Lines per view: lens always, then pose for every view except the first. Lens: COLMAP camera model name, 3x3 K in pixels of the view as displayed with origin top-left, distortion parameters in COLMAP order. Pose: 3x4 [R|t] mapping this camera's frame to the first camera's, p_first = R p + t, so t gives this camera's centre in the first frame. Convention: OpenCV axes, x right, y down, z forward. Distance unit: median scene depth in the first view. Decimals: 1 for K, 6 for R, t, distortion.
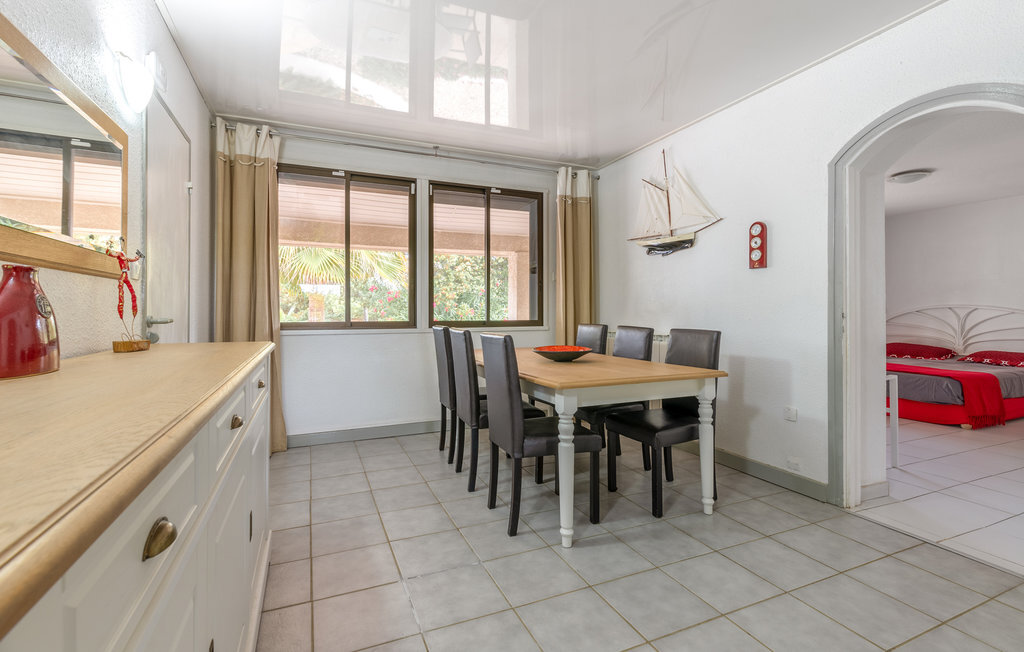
lens RADIAL K [[444.5, 0, 506.7], [0, 444.5, 306.3], [0, 0, 1]] dist [-0.002282, -0.000844]
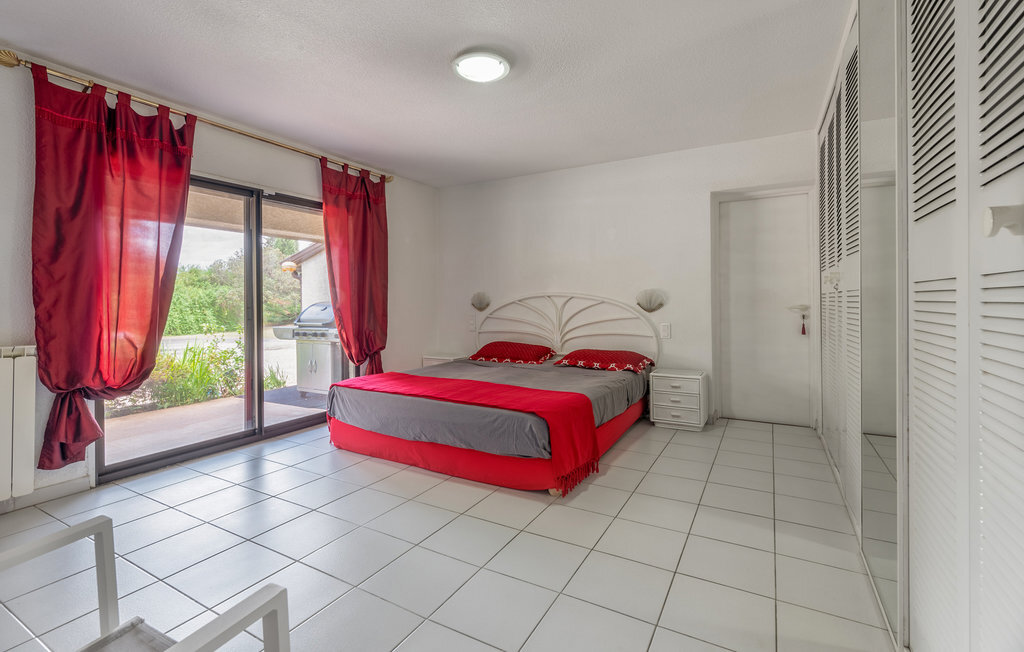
lens RADIAL K [[444.5, 0, 506.7], [0, 444.5, 306.3], [0, 0, 1]] dist [-0.002282, -0.000844]
pose [[0.792816, -0.010705, 0.609367, 0.493225], [0.001670, 0.999880, 0.015393, 0.009722], [-0.609459, -0.011187, 0.792739, 0.448964]]
